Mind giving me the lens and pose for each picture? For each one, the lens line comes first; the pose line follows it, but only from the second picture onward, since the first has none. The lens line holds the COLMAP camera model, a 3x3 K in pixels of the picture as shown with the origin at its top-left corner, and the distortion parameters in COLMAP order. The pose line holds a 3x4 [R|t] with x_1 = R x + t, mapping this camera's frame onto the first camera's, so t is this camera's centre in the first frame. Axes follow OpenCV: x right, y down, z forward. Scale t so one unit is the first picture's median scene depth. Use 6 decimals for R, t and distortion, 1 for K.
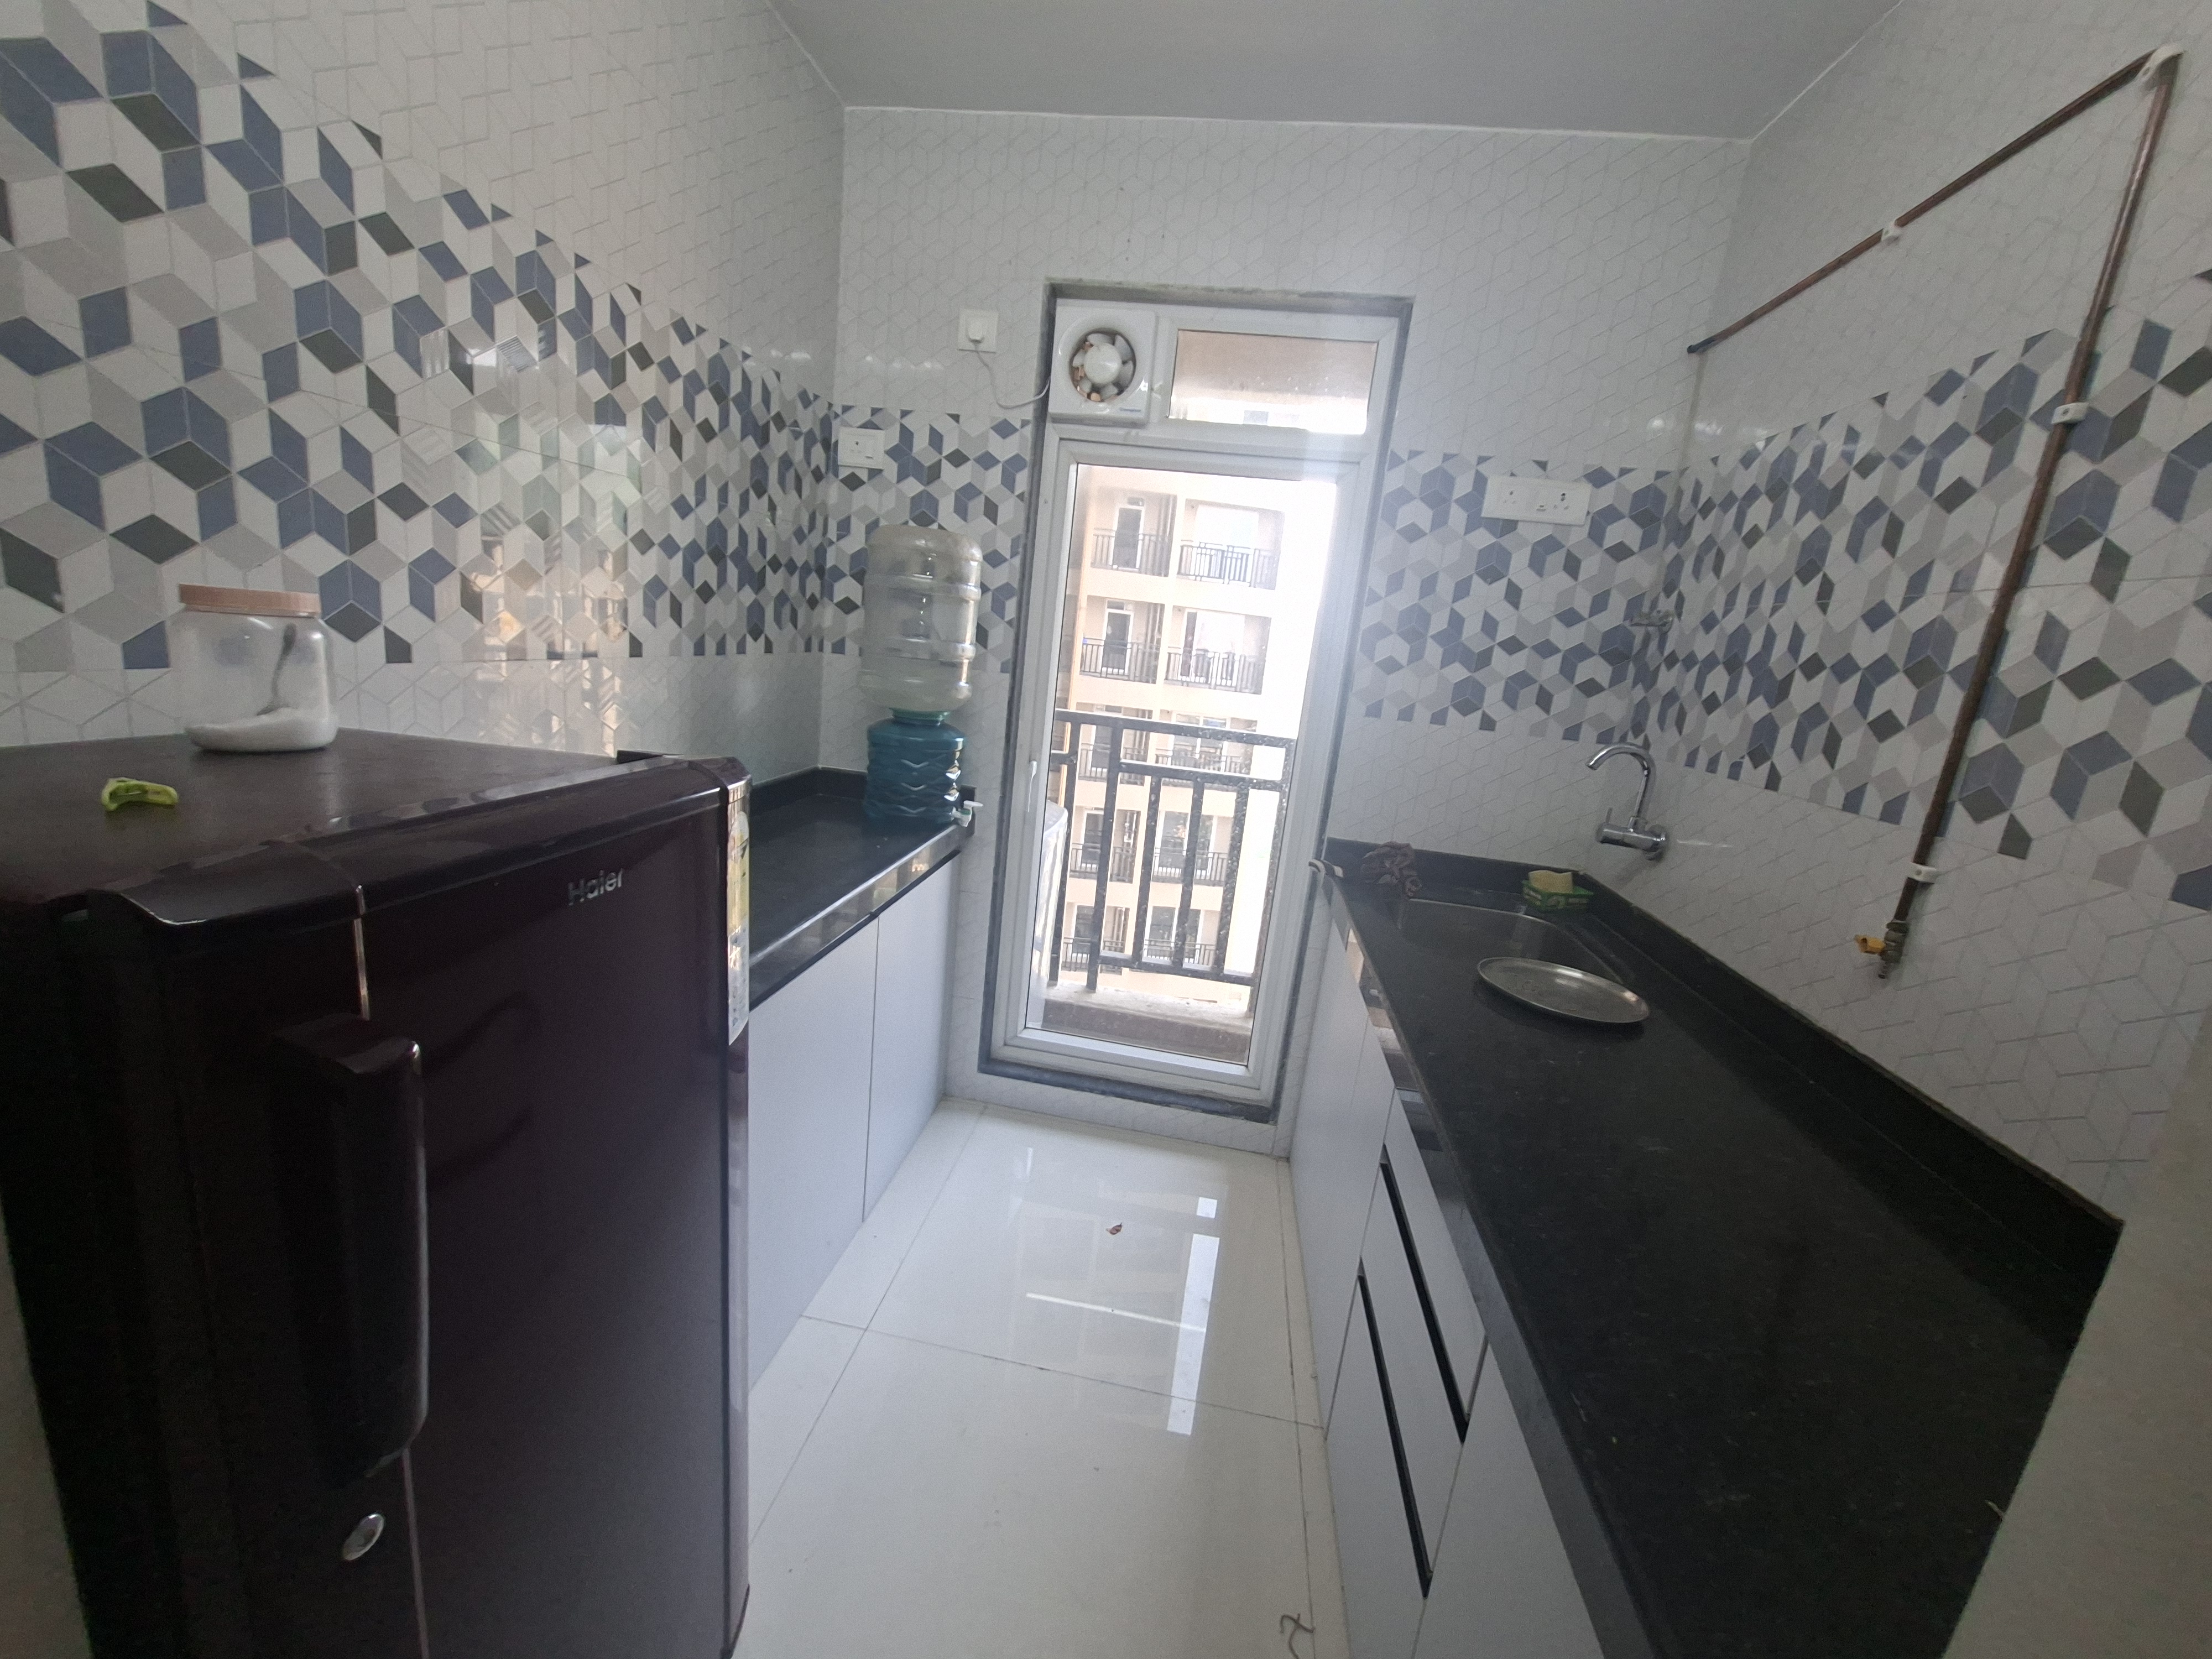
lens RADIAL K [[886.4, 0, 1108.8], [0, 886.4, 825.9], [0, 0, 1]] dist [-0.001820, 0.000300]
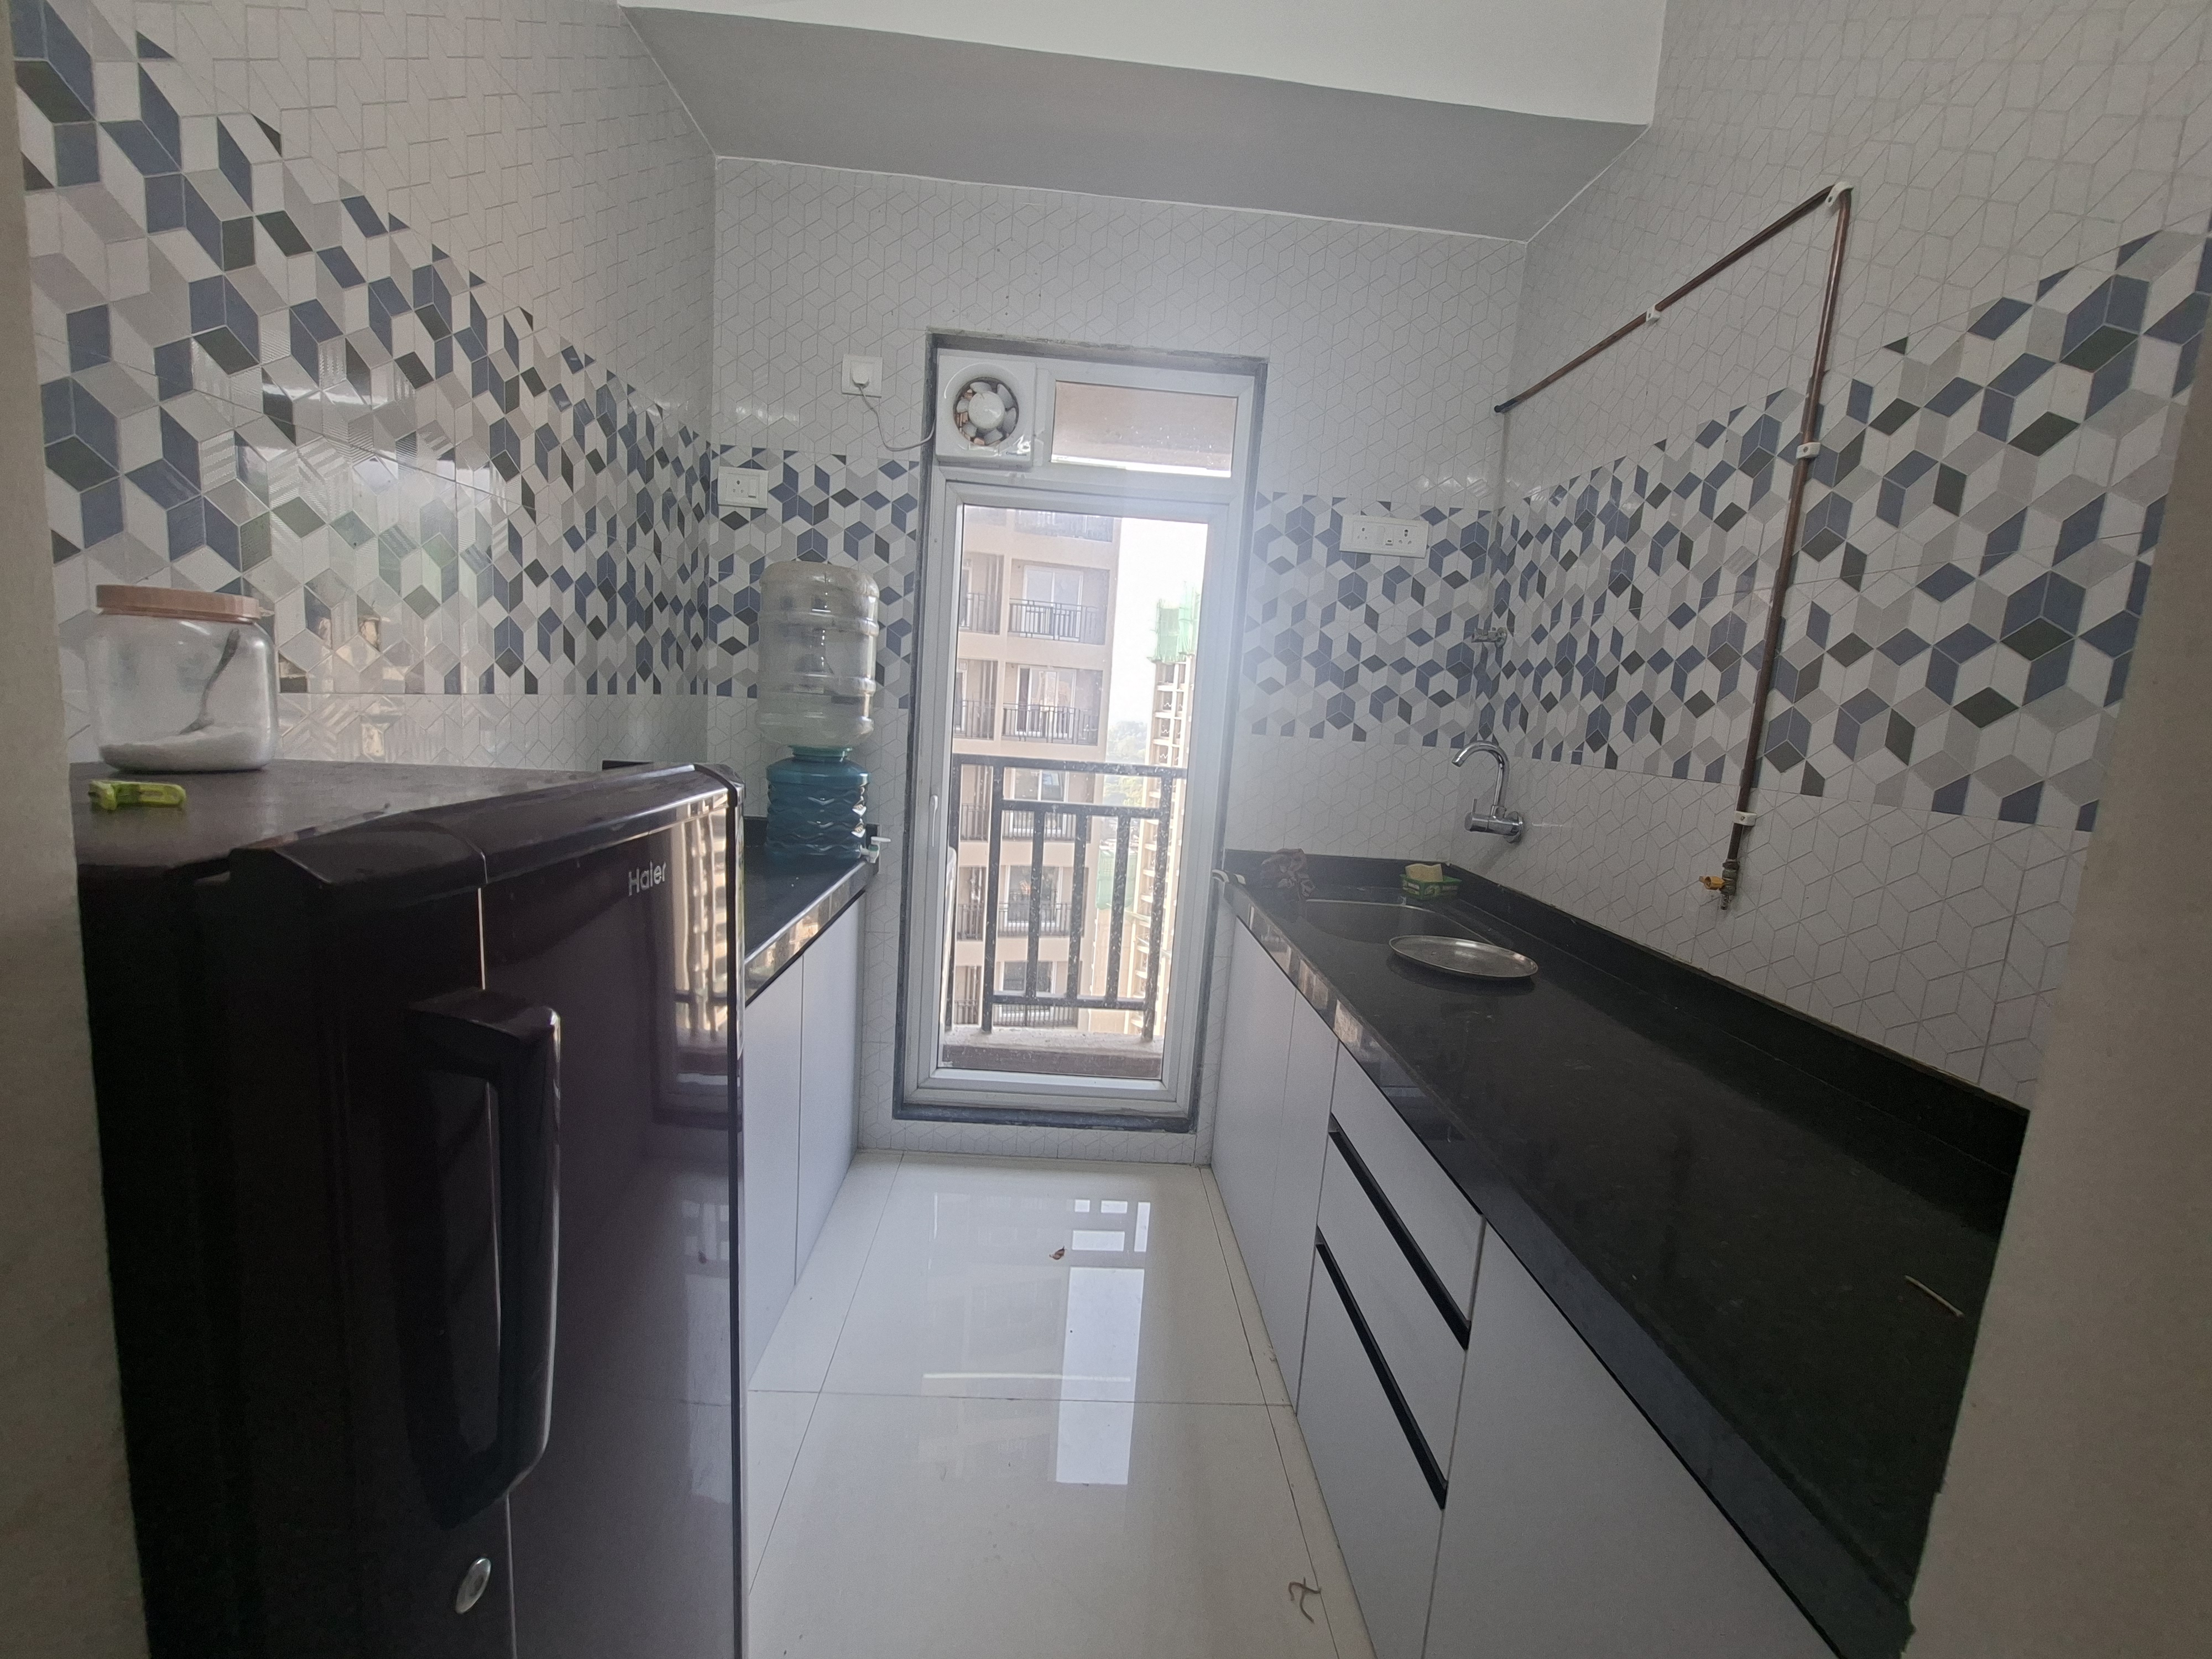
lens RADIAL K [[886.0, 0, 1106.0], [0, 886.0, 829.5], [0, 0, 1]] dist [-0.002107, -0.000700]
pose [[0.979857, -0.063062, 0.189480, -0.114240], [0.074672, 0.995703, -0.054765, 0.045516], [-0.185212, 0.067810, 0.980356, -0.019487]]
